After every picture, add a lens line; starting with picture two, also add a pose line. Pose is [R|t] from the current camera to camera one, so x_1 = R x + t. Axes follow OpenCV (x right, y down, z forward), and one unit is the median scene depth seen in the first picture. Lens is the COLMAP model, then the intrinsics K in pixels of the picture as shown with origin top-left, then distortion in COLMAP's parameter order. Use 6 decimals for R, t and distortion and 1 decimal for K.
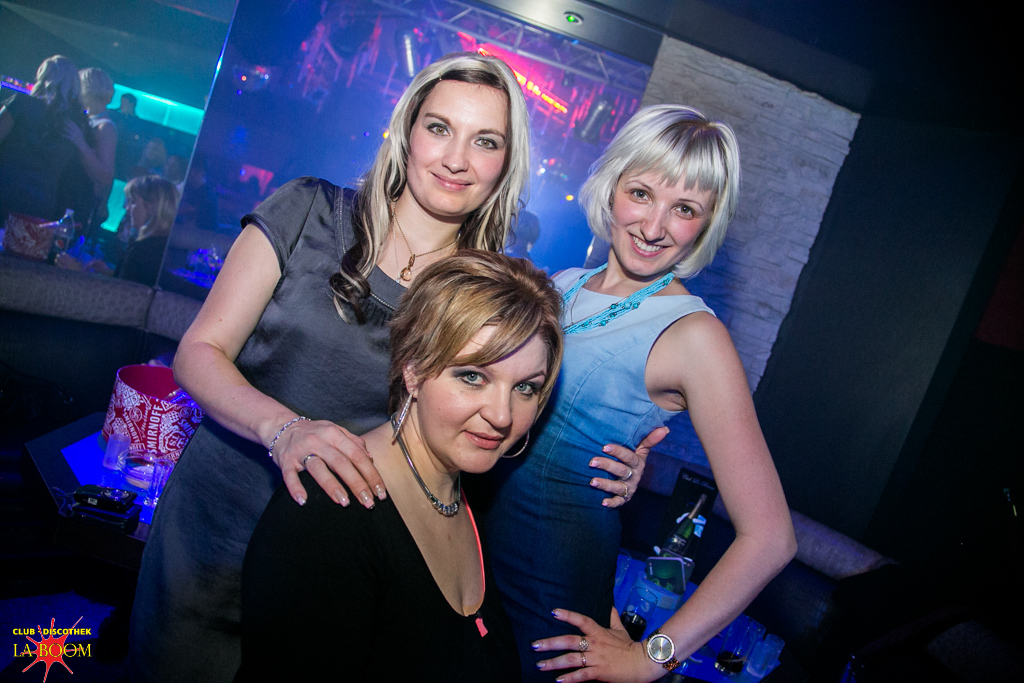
lens RADIAL K [[714.3, 0, 509.4], [0, 714.3, 340.1], [0, 0, 1]] dist [-0.100095, 0.022905]
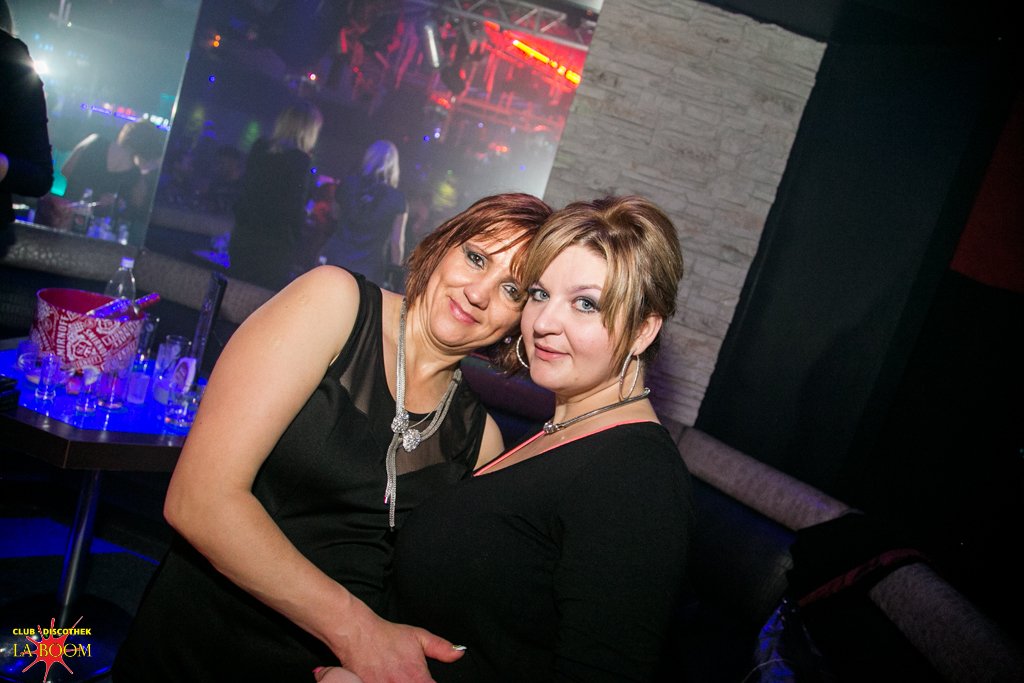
lens RADIAL K [[714.3, 0, 506.0], [0, 714.3, 341.9], [0, 0, 1]] dist [-0.100095, 0.022905]
pose [[0.989701, -0.013752, -0.142487, 0.203582], [0.011140, 0.999755, -0.019112, 0.096184], [0.142715, 0.017328, 0.989612, 0.009568]]
